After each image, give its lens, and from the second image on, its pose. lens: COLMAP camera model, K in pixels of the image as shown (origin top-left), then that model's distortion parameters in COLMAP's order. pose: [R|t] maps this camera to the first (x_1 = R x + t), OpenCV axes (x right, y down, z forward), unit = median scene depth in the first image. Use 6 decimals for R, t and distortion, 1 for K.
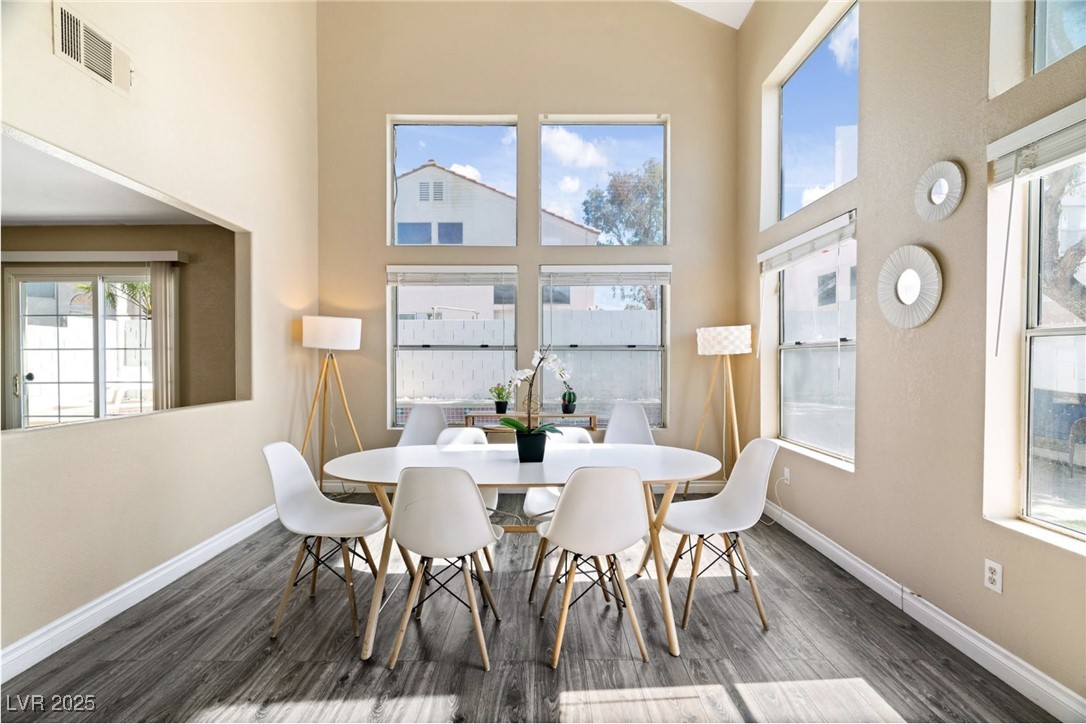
lens RADIAL K [[491.5, 0, 545.2], [0, 491.5, 365.8], [0, 0, 1]] dist [-0.001376, 0.000342]
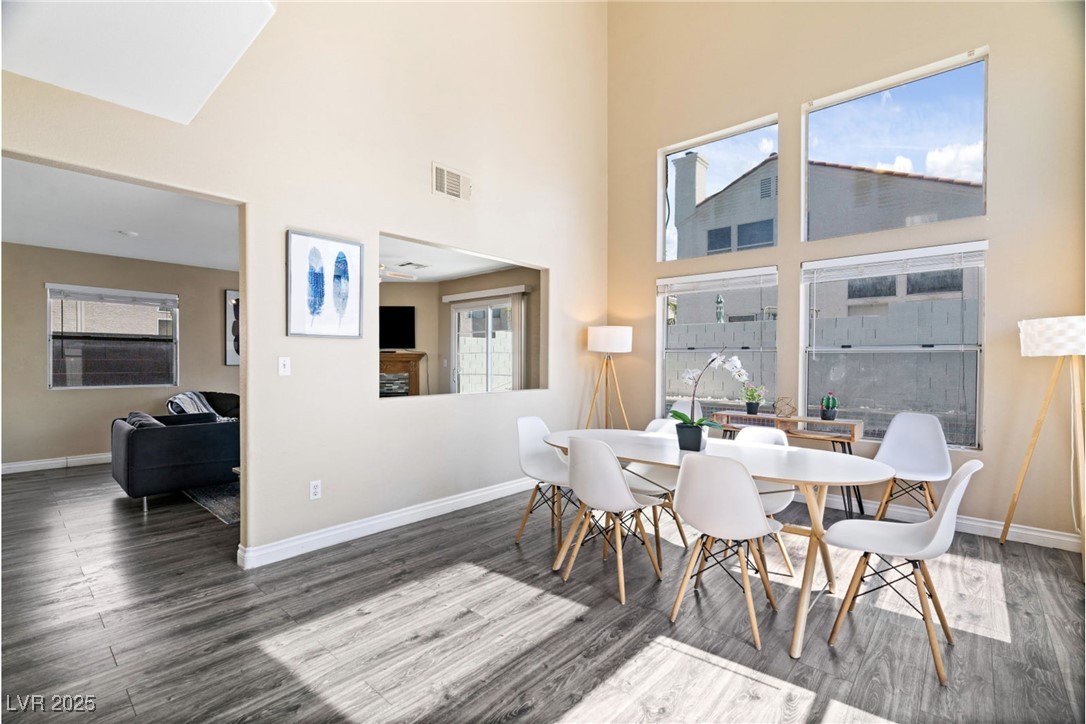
lens RADIAL K [[485.2, 0, 535.4], [0, 485.2, 364.4], [0, 0, 1]] dist [-0.000312, 0.000427]
pose [[0.743823, 0.010547, -0.668293, 0.271072], [-0.015404, 0.999880, -0.001365, 0.002432], [0.668199, 0.011310, 0.743897, -0.045957]]
